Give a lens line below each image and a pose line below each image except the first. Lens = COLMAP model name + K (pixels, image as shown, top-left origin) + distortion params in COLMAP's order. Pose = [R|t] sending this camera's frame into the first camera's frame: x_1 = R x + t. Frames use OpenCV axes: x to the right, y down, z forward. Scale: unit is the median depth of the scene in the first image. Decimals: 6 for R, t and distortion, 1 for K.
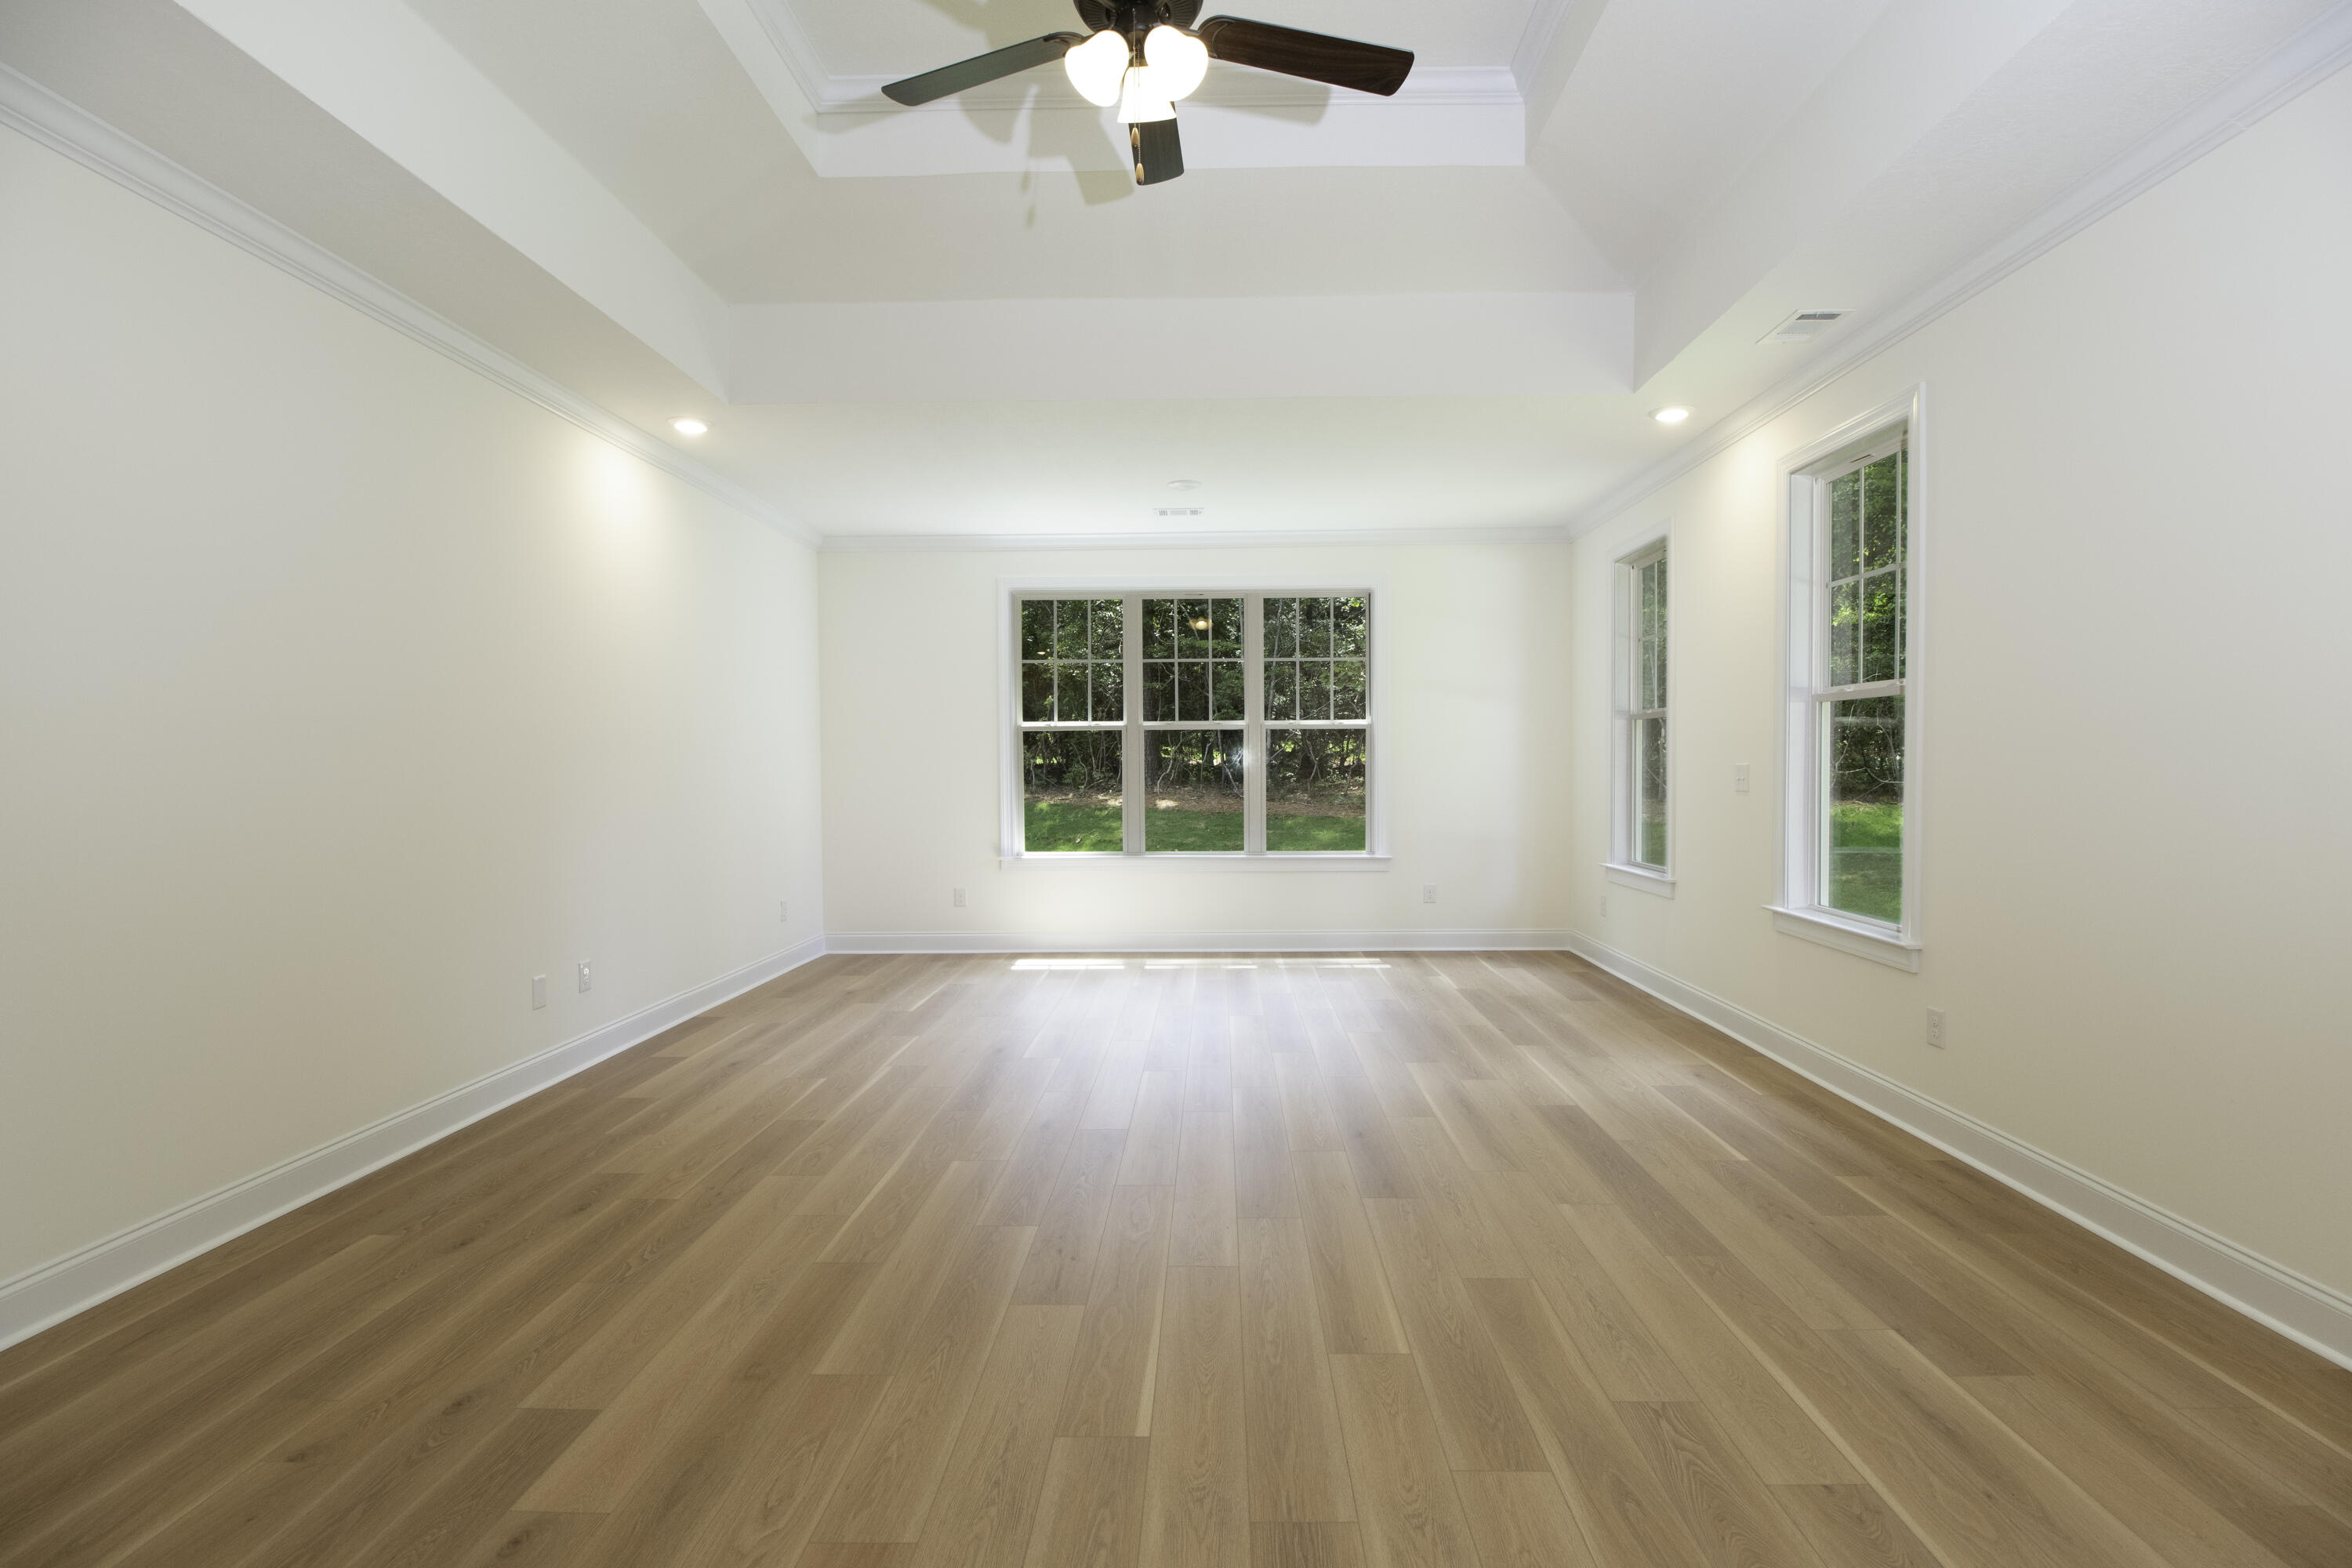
lens RADIAL K [[1100.8, 0, 1206.4], [0, 1100.8, 787.4], [0, 0, 1]] dist [-0.008177, -0.008471]
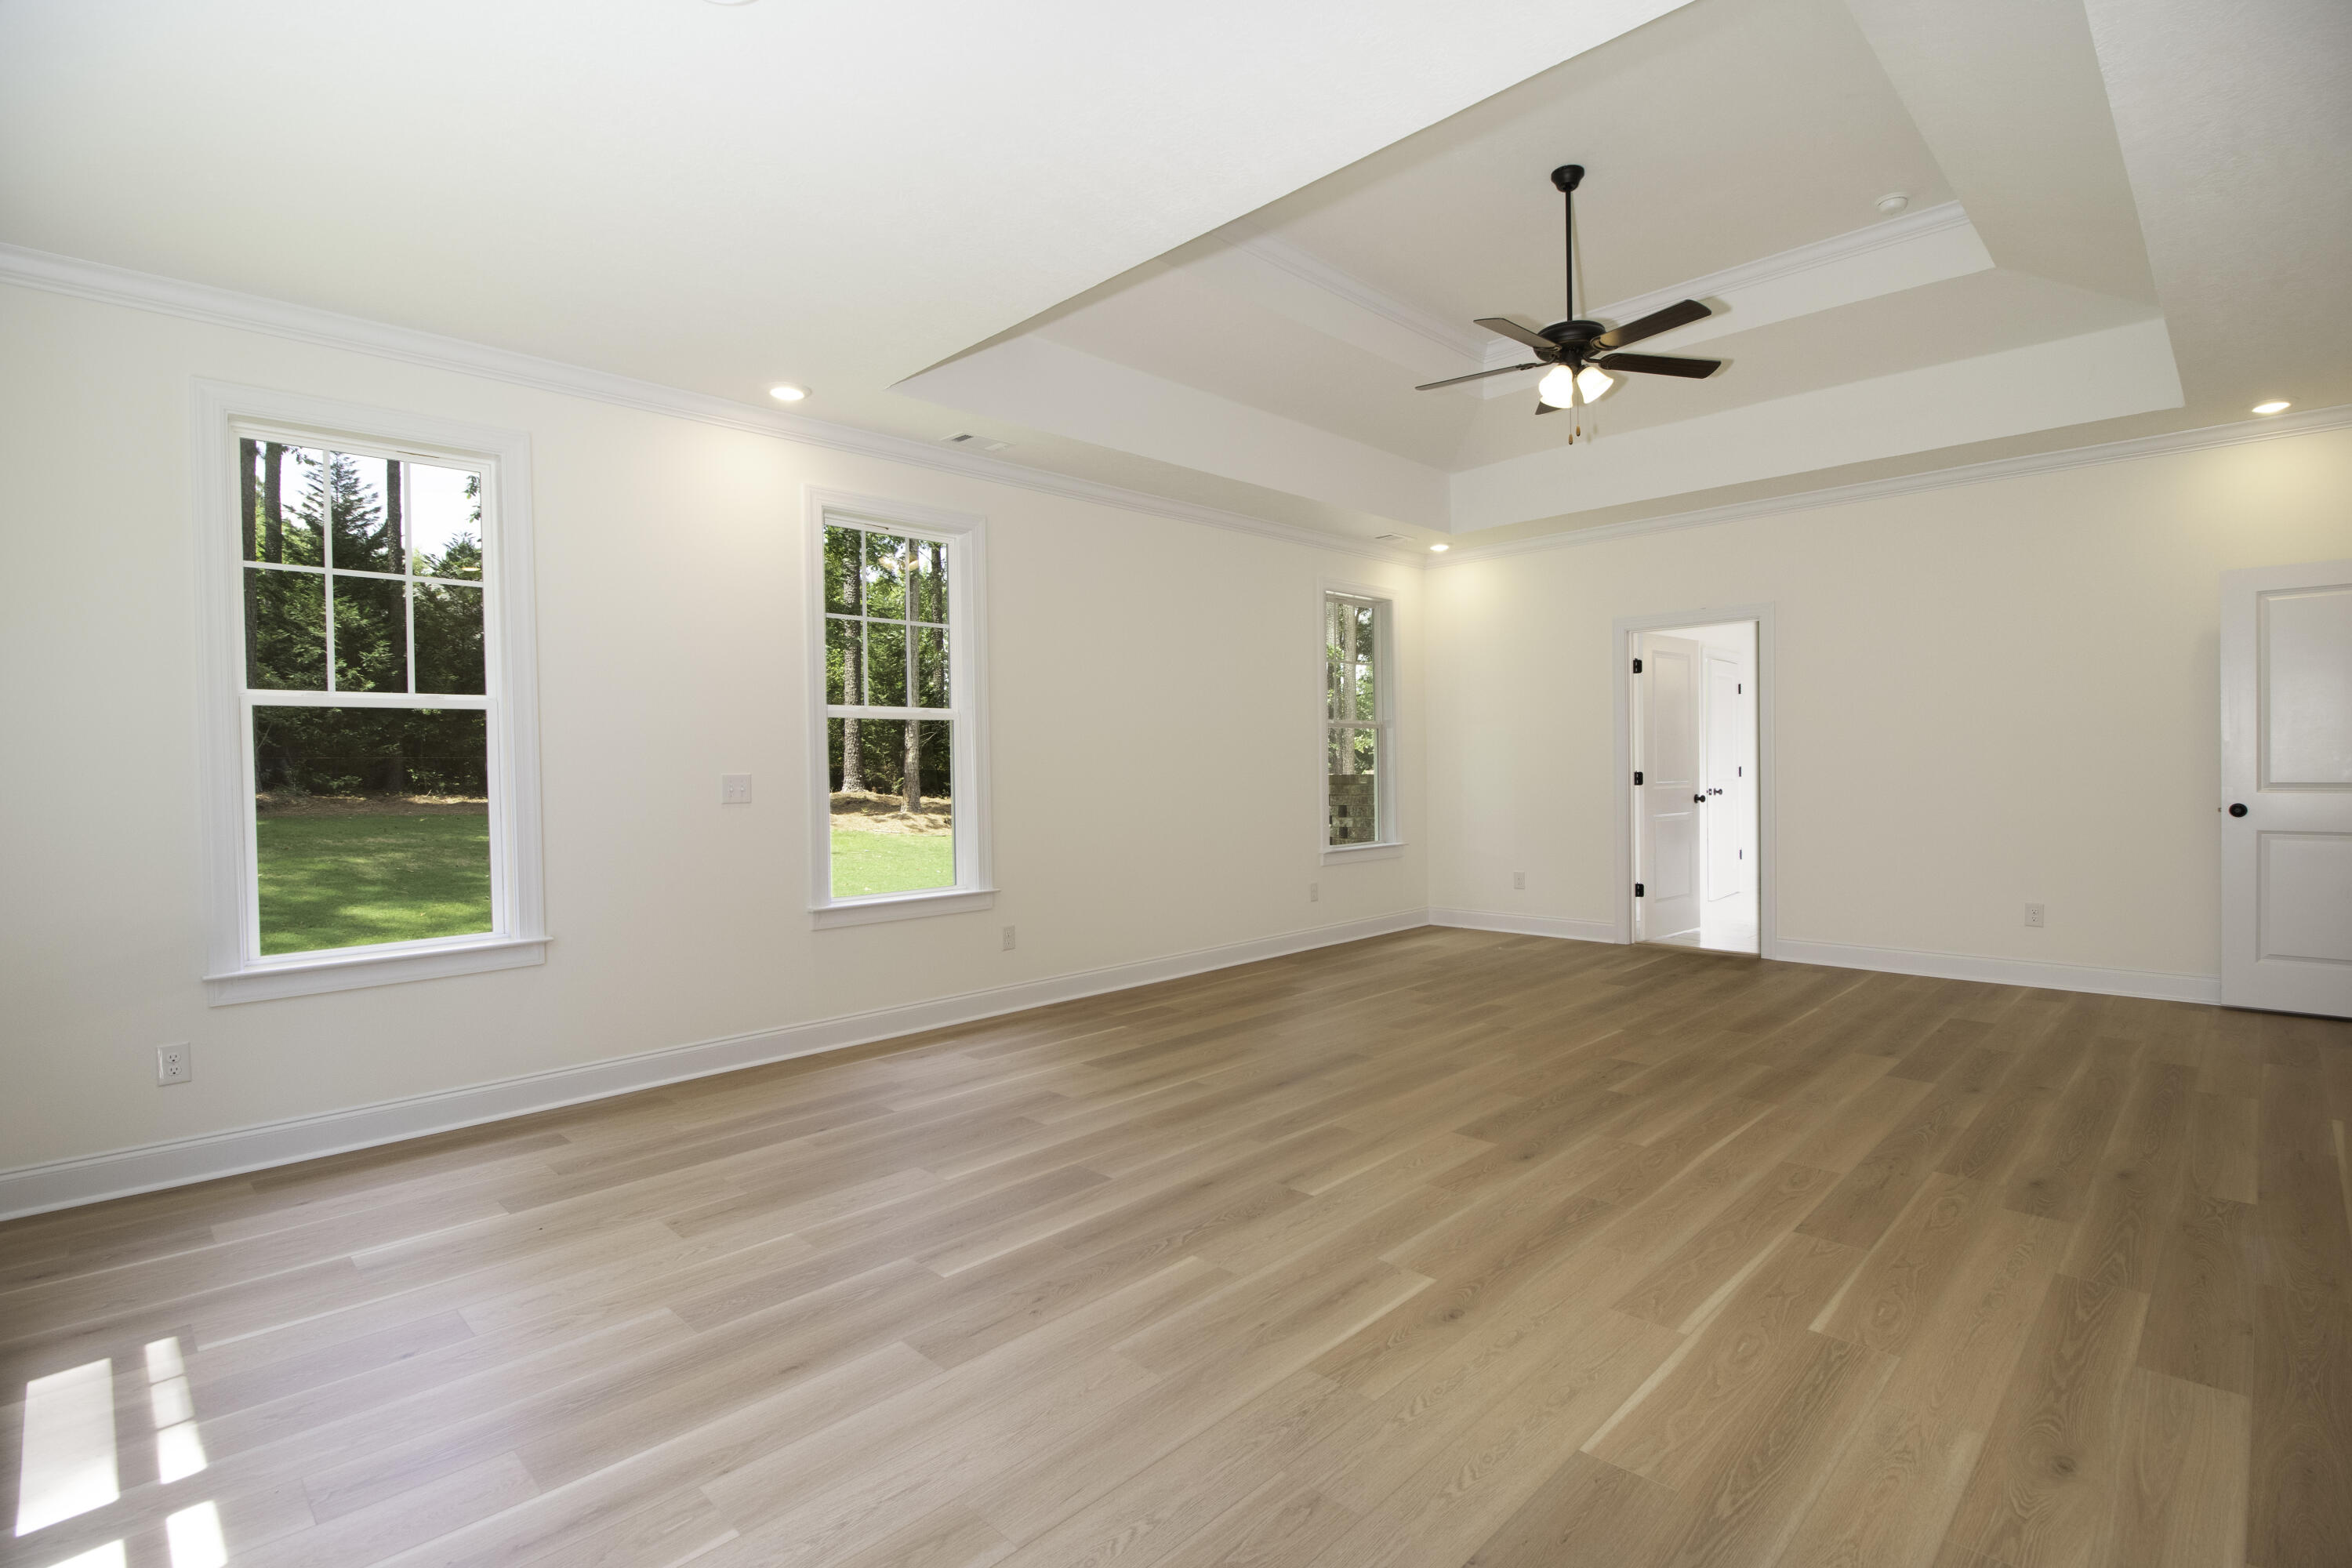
lens RADIAL K [[1100.8, 0, 1206.4], [0, 1100.8, 787.4], [0, 0, 1]] dist [-0.008177, -0.008471]
pose [[-0.723933, 0.003990, 0.689859, -0.596969], [0.037342, 0.998744, 0.033410, -0.034139], [-0.688859, 0.049947, -0.723173, 1.873259]]
